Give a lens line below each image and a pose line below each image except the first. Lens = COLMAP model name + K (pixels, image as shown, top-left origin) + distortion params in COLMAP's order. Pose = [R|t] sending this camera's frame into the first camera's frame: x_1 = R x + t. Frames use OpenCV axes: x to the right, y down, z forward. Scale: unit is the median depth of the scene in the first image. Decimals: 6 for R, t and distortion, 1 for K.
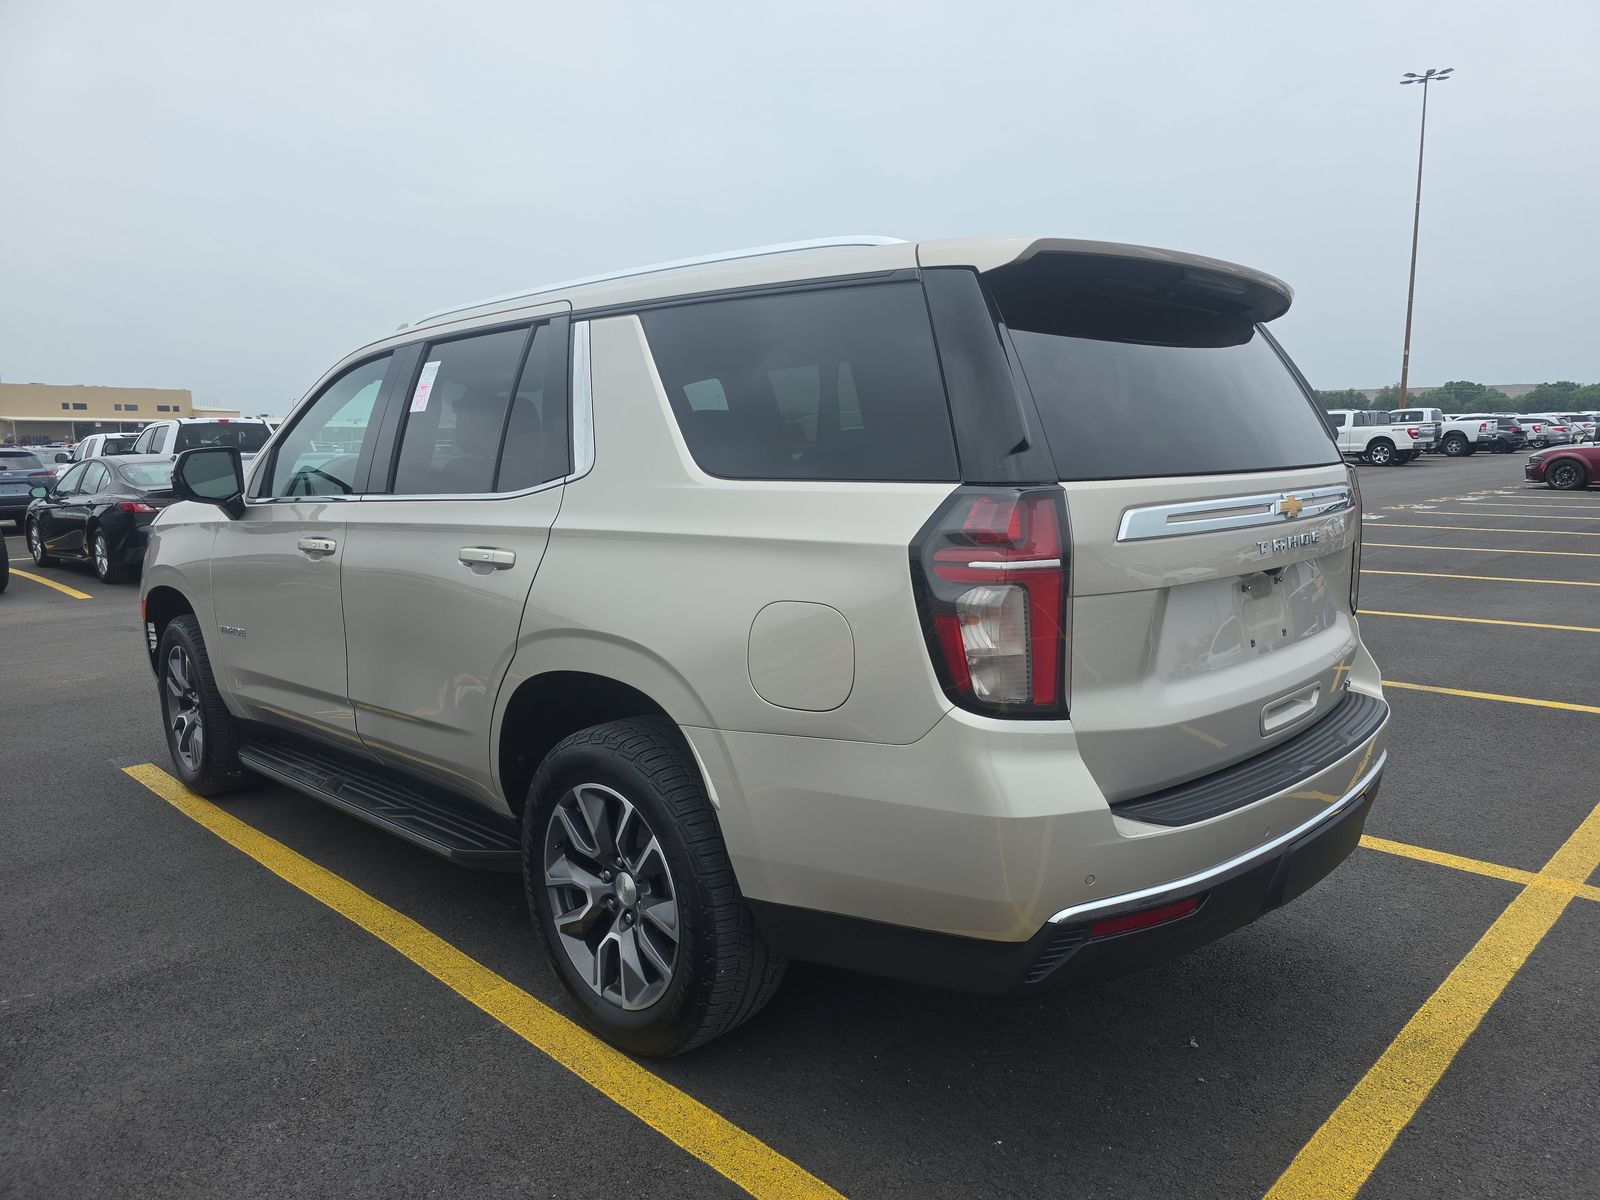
lens RADIAL K [[1181.3, 0, 800.0], [0, 1181.3, 600.0], [0, 0, 1]] dist [0.006486, -0.000102]
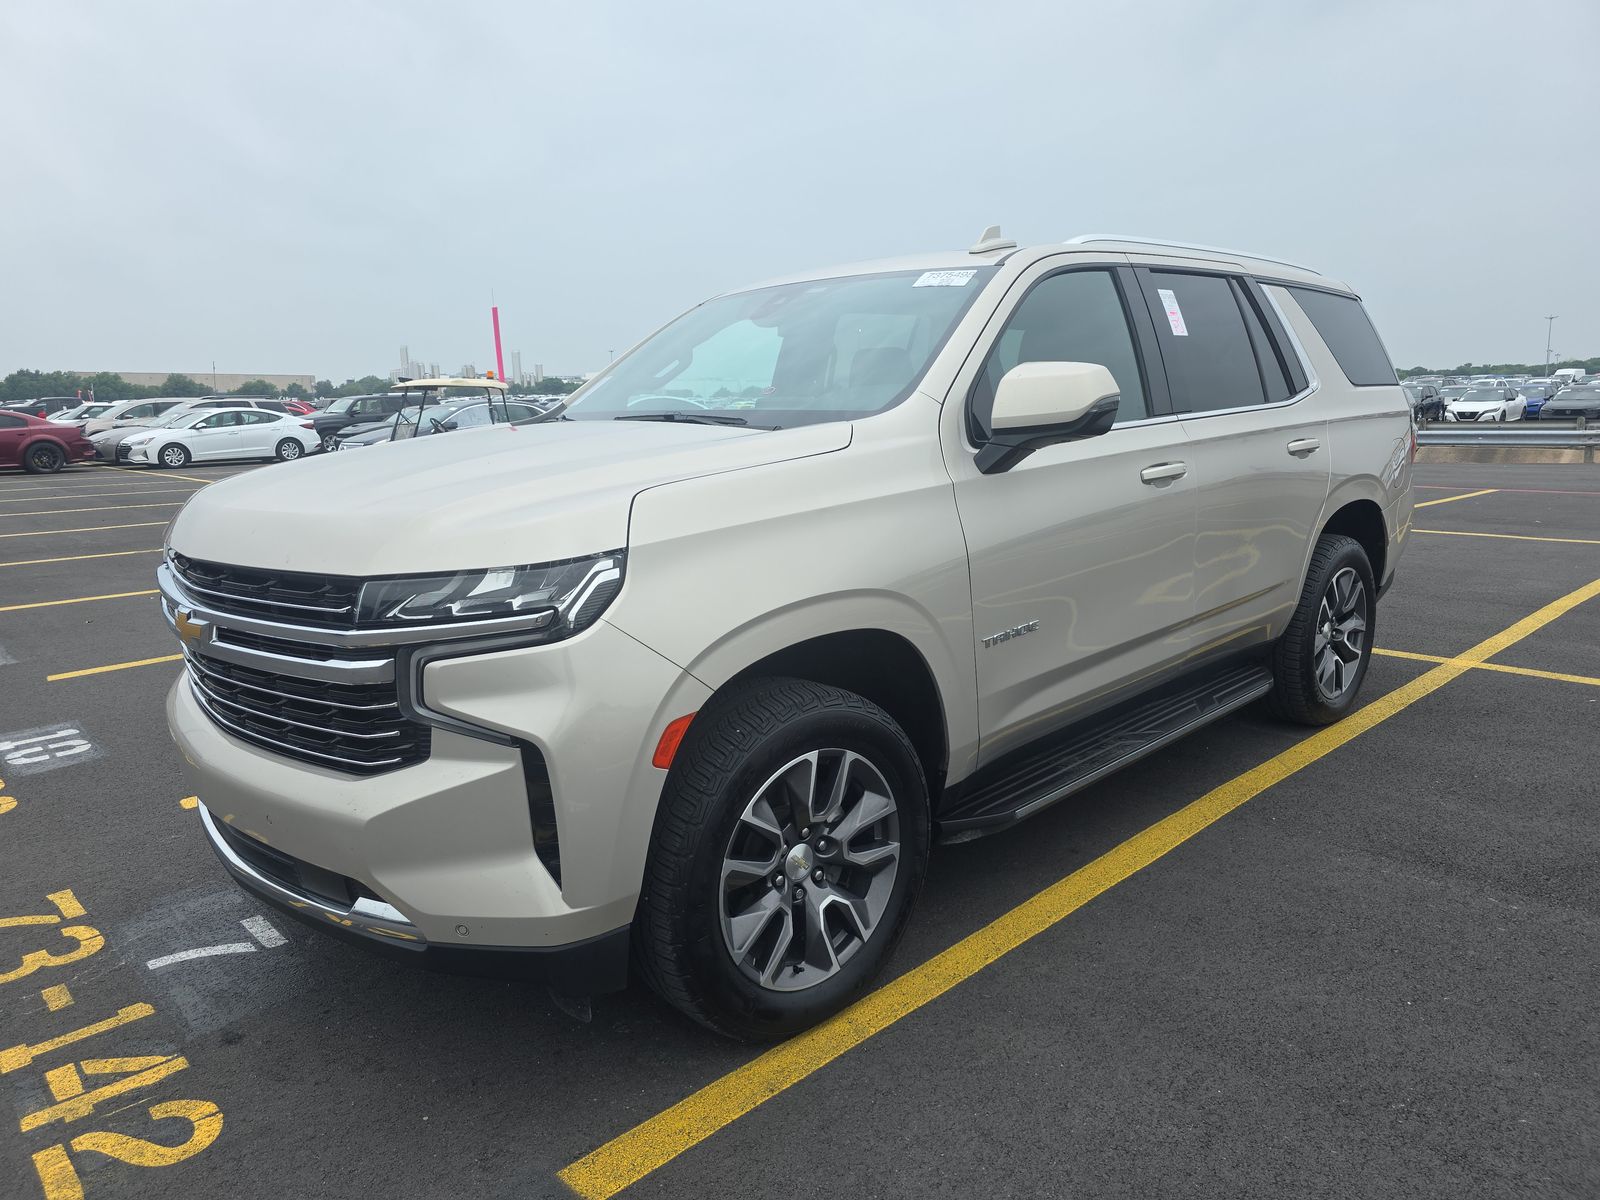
lens RADIAL K [[1181.3, 0, 800.0], [0, 1181.3, 600.0], [0, 0, 1]] dist [0.006486, -0.000102]
pose [[-0.044376, -0.139117, 0.989281, -1.365865], [0.168410, 0.975043, 0.144669, -0.133168], [-0.984718, 0.173025, -0.019840, 1.345318]]
